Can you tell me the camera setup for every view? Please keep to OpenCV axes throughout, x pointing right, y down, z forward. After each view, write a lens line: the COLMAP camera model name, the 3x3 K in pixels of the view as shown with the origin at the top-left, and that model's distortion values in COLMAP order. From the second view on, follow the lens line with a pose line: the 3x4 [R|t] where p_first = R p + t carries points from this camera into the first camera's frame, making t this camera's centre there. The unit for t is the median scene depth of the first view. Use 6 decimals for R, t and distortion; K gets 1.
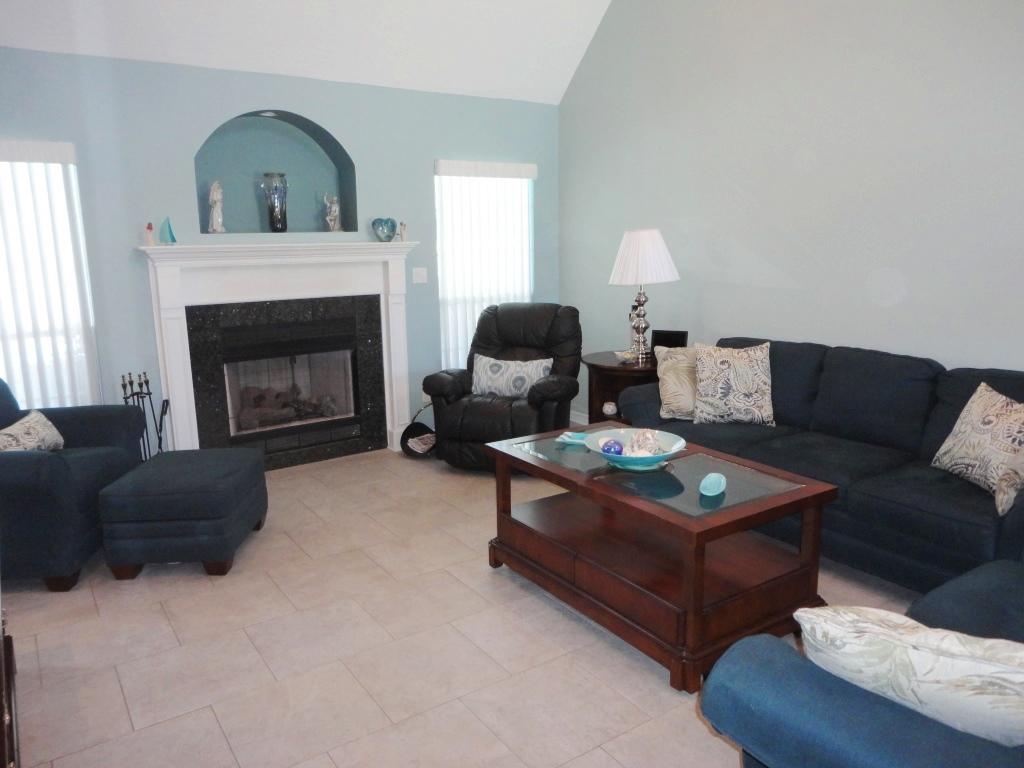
lens RADIAL K [[747.6, 0, 511.6], [0, 747.6, 380.0], [0, 0, 1]] dist [-0.003595, -0.006214]
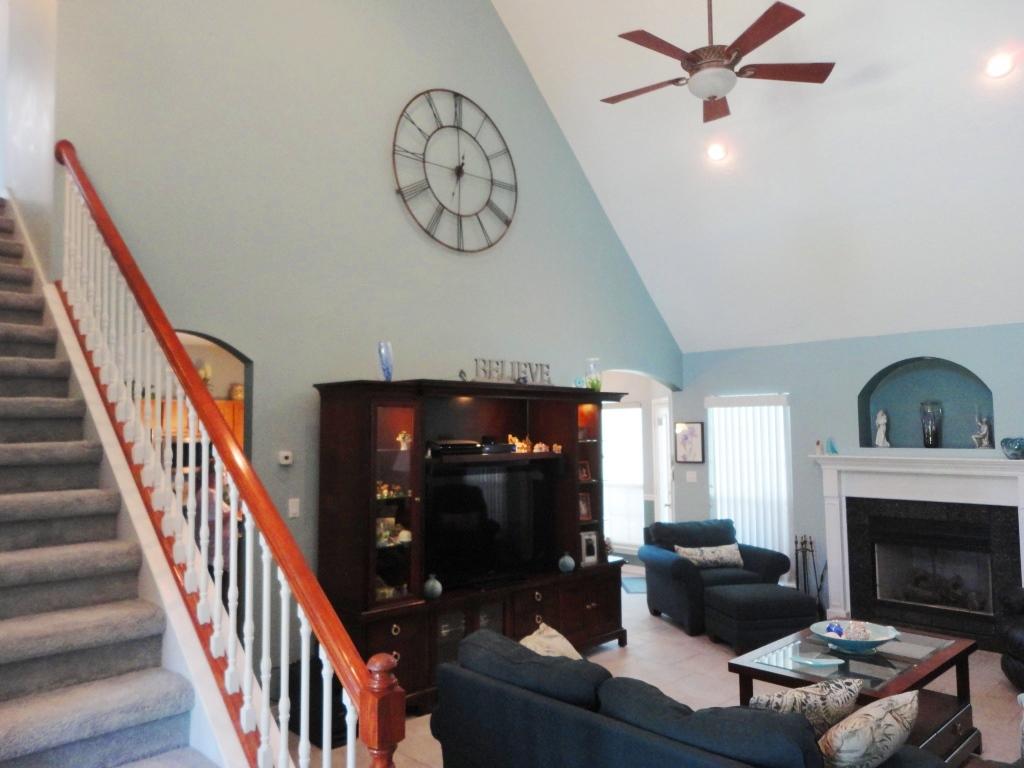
lens RADIAL K [[747.6, 0, 511.6], [0, 747.6, 380.0], [0, 0, 1]] dist [-0.003595, -0.006214]
pose [[0.160828, -0.048763, -0.985777, 0.852164], [-0.183061, 0.979975, -0.078343, -0.083904], [0.969857, 0.193057, 0.148680, 0.106013]]
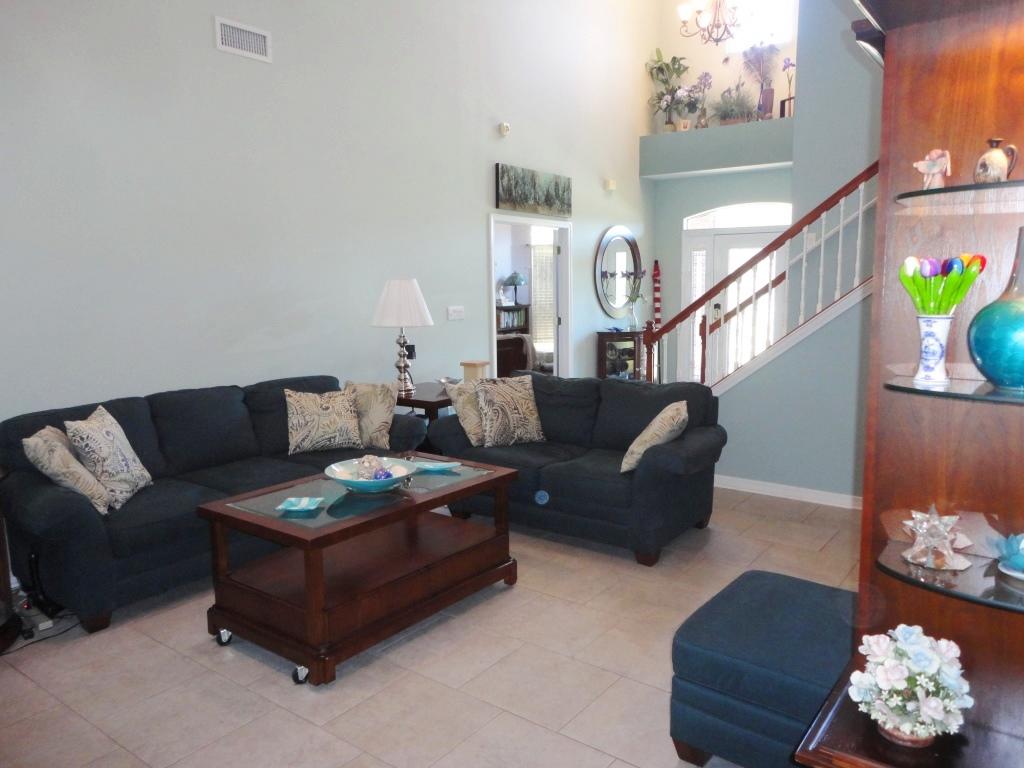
lens RADIAL K [[747.6, 0, 511.6], [0, 747.6, 380.0], [0, 0, 1]] dist [-0.003595, -0.006214]
pose [[-0.330661, -0.107415, 0.937617, -0.570465], [0.193570, 0.964660, 0.178777, -0.123929], [-0.923685, 0.240609, -0.298183, 0.674412]]
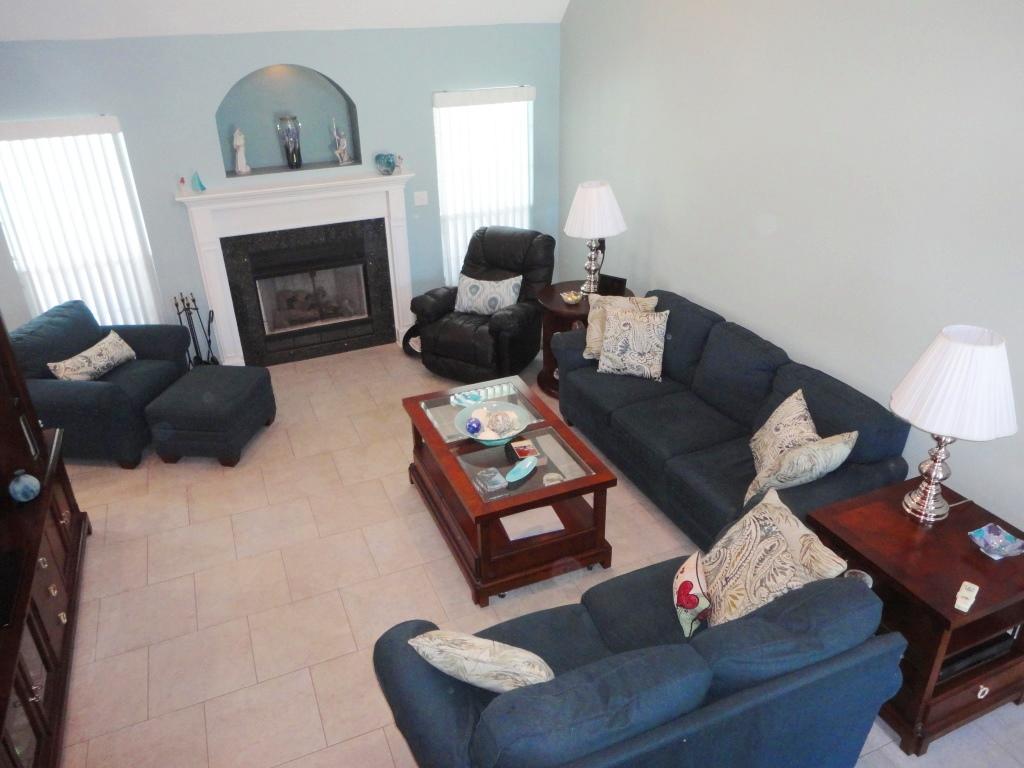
lens RADIAL K [[719.7, 0, 520.9], [0, 719.7, 381.4], [0, 0, 1]] dist [0.002696, -0.047056]
pose [[0.985512, 0.079358, -0.149892, 0.249656], [-0.034364, 0.958881, 0.281721, -0.214003], [0.166086, -0.272489, 0.947716, -0.121172]]
